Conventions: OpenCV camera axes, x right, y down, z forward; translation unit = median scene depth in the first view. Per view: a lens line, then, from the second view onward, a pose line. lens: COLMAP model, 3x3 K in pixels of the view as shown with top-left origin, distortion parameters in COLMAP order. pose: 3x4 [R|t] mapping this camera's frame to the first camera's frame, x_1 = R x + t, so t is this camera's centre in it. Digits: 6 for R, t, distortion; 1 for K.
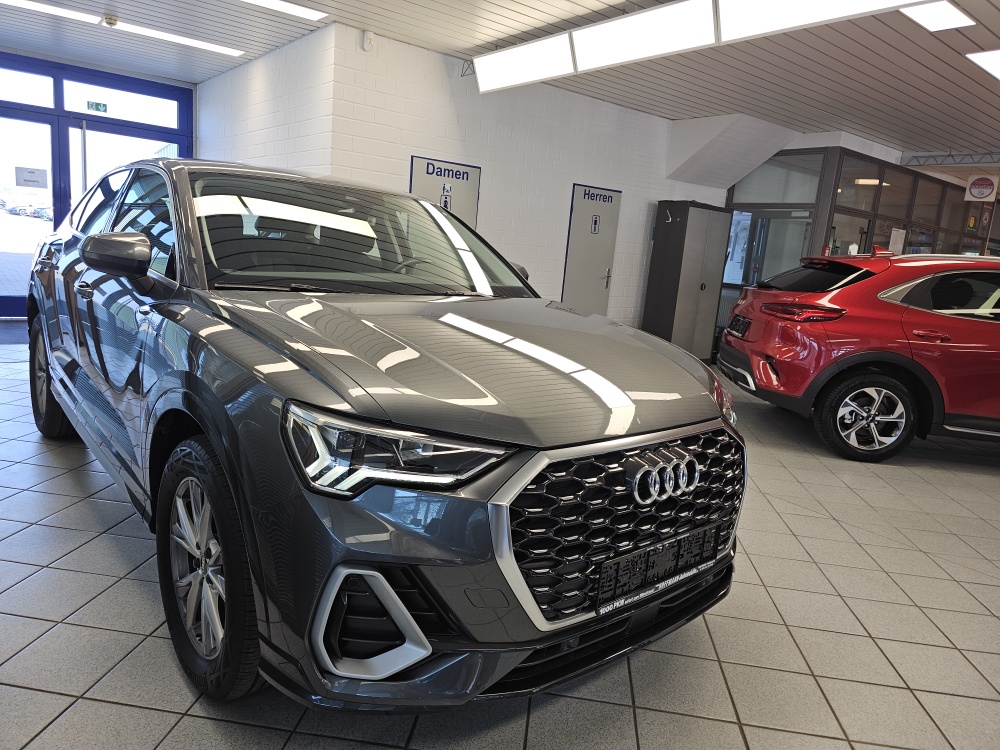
lens RADIAL K [[663.9, 0, 500.0], [0, 663.9, 375.0], [0, 0, 1]] dist [0.052729, -0.037628]
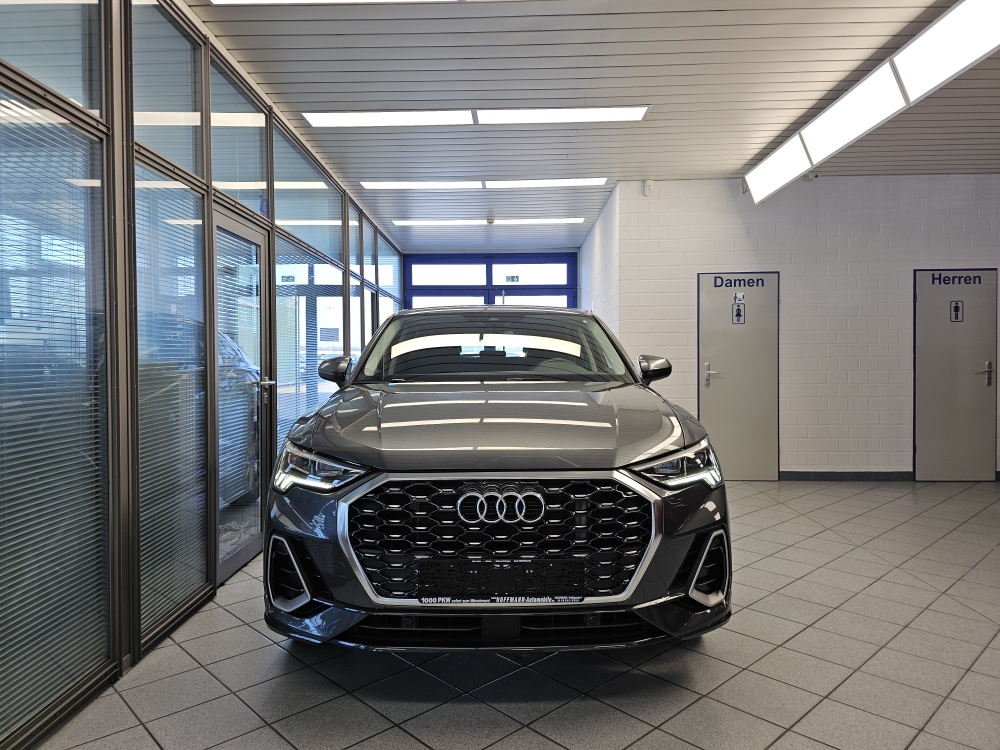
lens RADIAL K [[669.3, 0, 497.8], [0, 669.3, 371.9], [0, 0, 1]] dist [0.036518, -0.045739]
pose [[0.765363, -0.077198, -0.638953, 0.287193], [-0.050011, 0.982645, -0.178627, 0.035784], [0.641653, 0.168669, 0.748219, 0.008439]]
